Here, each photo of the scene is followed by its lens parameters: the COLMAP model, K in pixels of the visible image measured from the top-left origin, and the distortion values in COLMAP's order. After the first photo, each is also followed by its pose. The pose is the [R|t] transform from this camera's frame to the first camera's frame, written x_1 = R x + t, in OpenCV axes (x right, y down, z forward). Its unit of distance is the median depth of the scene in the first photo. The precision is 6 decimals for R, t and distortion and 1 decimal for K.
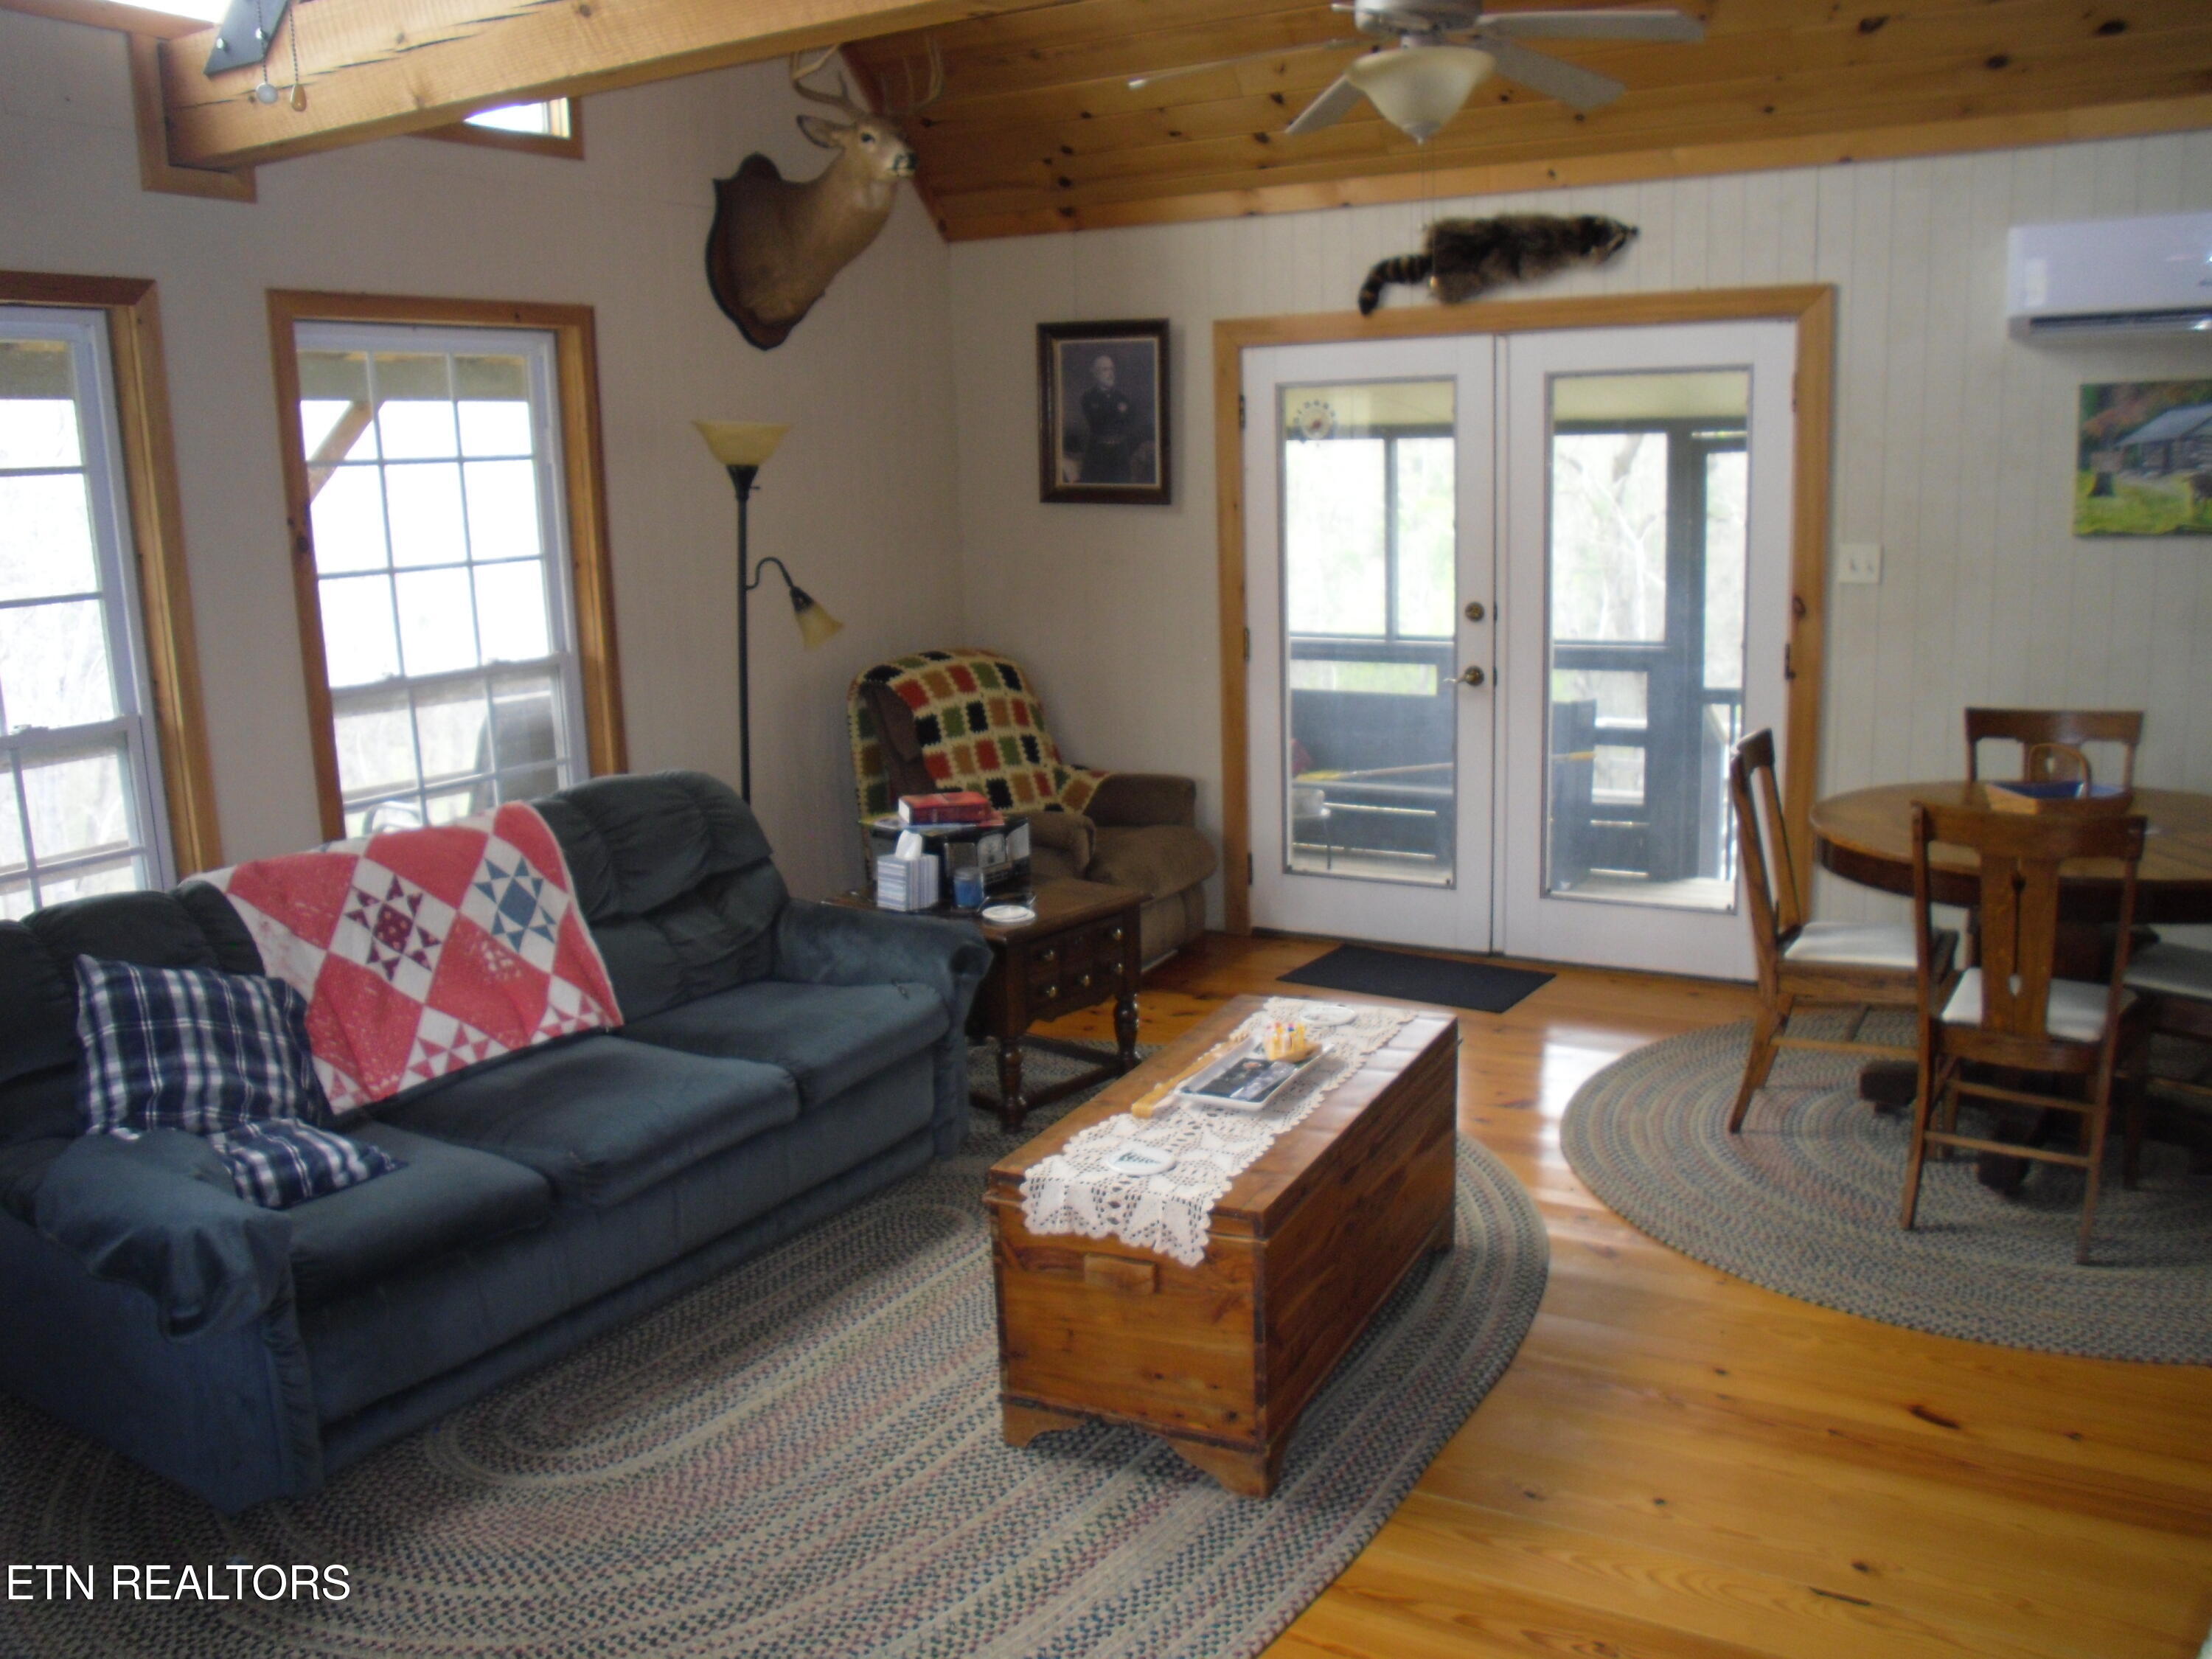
lens RADIAL K [[1873.9, 0, 1101.6], [0, 1873.9, 817.7], [0, 0, 1]] dist [-0.089762, 0.062227]
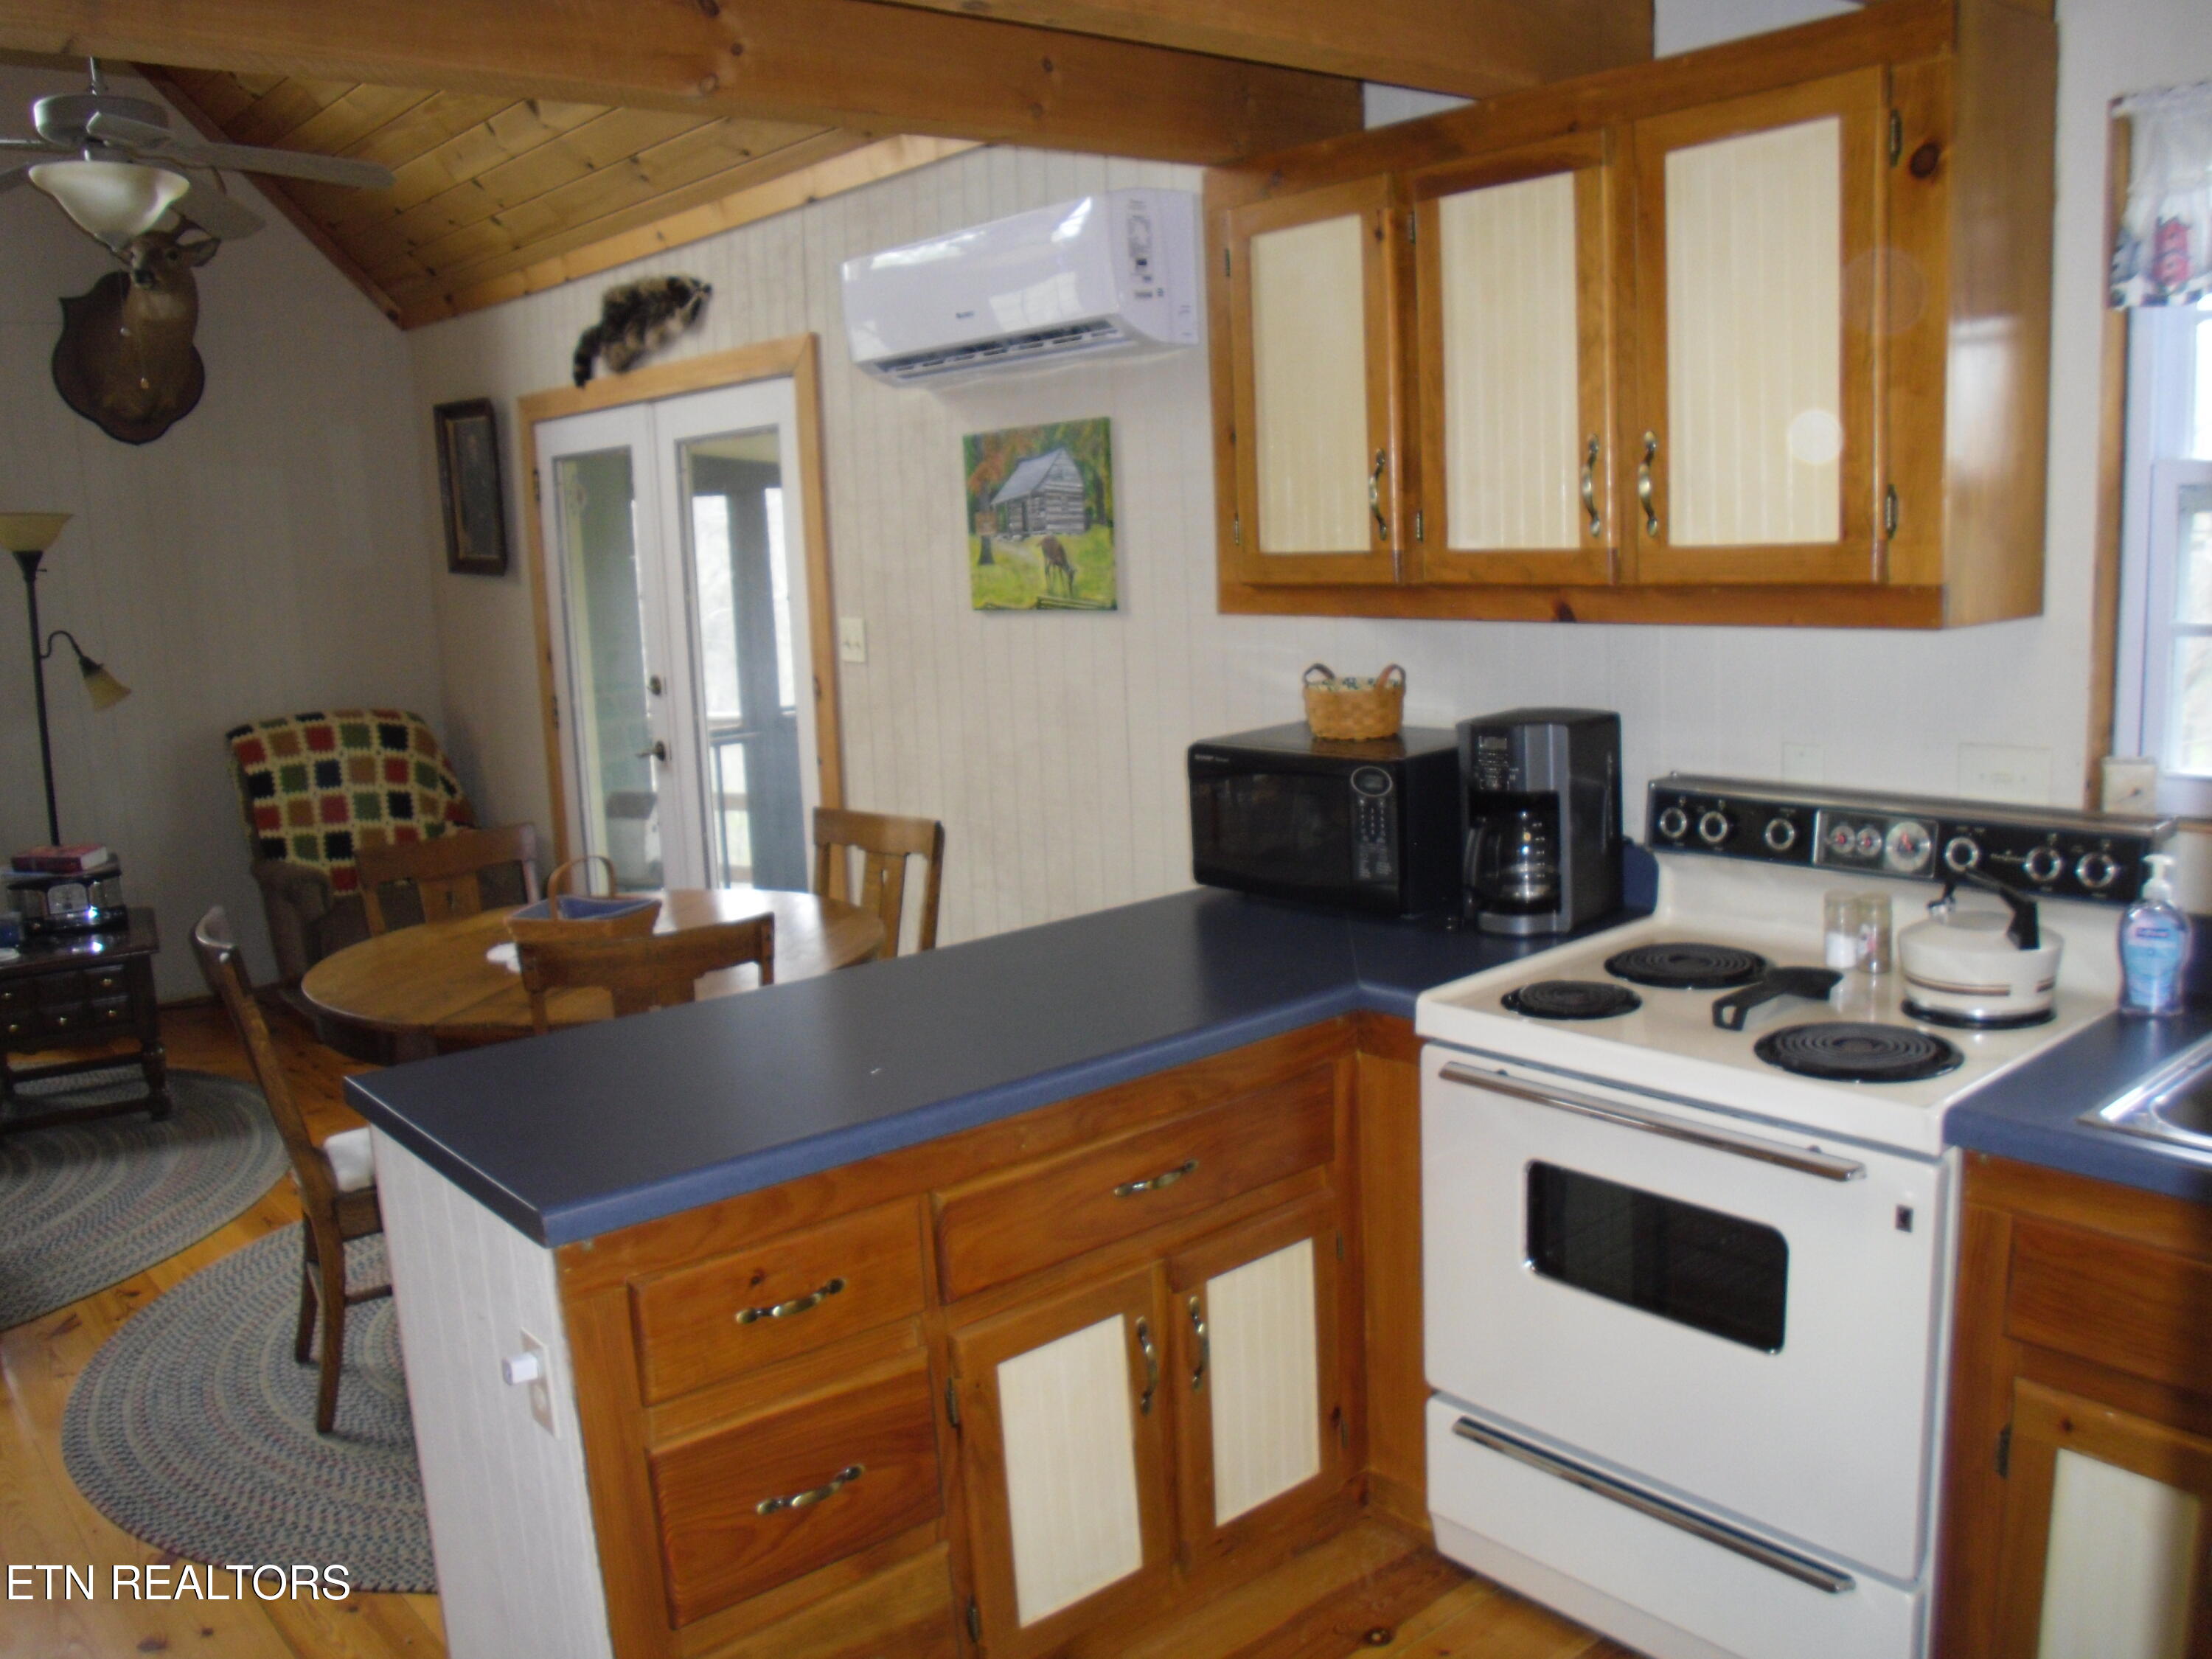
lens RADIAL K [[1873.9, 0, 1088.8], [0, 1873.9, 835.1], [0, 0, 1]] dist [-0.089762, 0.062227]
pose [[0.932883, 0.046442, -0.357174, 0.914932], [-0.048441, 0.998820, 0.003353, -0.054788], [0.356908, 0.014174, 0.934032, 0.202324]]
